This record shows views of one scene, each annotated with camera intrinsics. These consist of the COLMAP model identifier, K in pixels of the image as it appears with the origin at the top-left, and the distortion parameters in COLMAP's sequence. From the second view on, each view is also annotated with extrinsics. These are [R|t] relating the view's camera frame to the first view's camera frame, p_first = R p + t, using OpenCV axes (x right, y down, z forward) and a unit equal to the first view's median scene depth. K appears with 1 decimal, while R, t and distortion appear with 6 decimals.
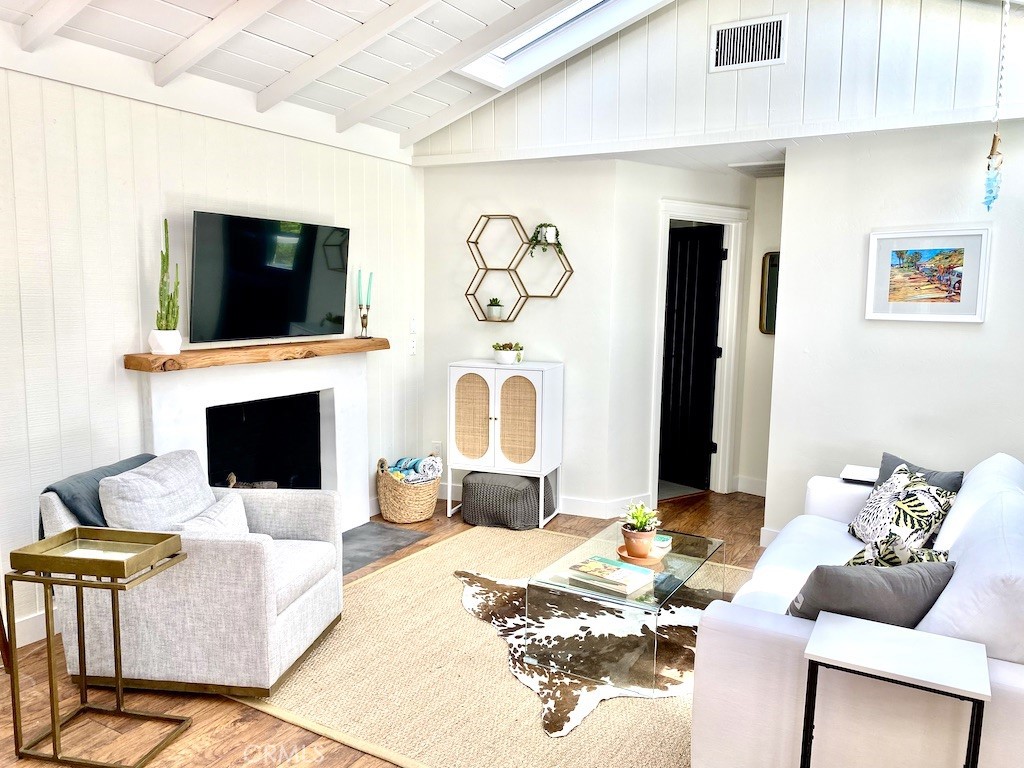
lens RADIAL K [[794.7, 0, 506.0], [0, 794.7, 383.5], [0, 0, 1]] dist [0.060192, -0.020227]
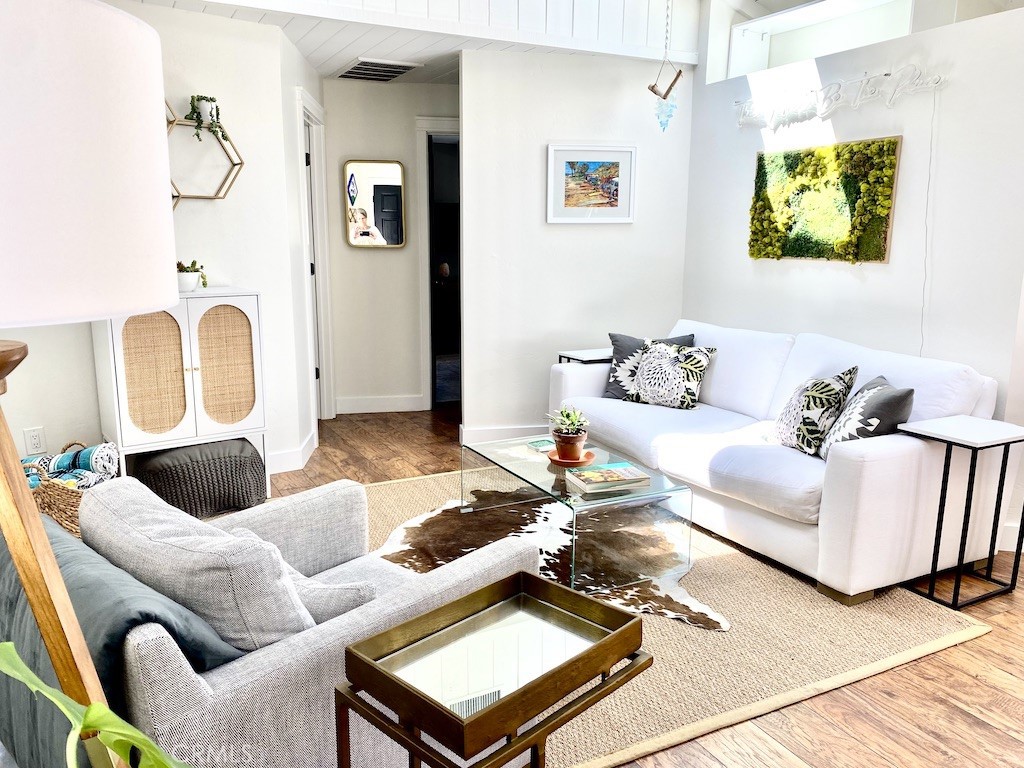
lens RADIAL K [[794.7, 0, 507.8], [0, 794.7, 385.2], [0, 0, 1]] dist [0.060192, -0.020227]
pose [[0.534336, -0.170504, 0.827897, -0.581330], [0.100855, 0.985308, 0.137830, -0.015698], [-0.839234, 0.009850, 0.543682, 0.464474]]
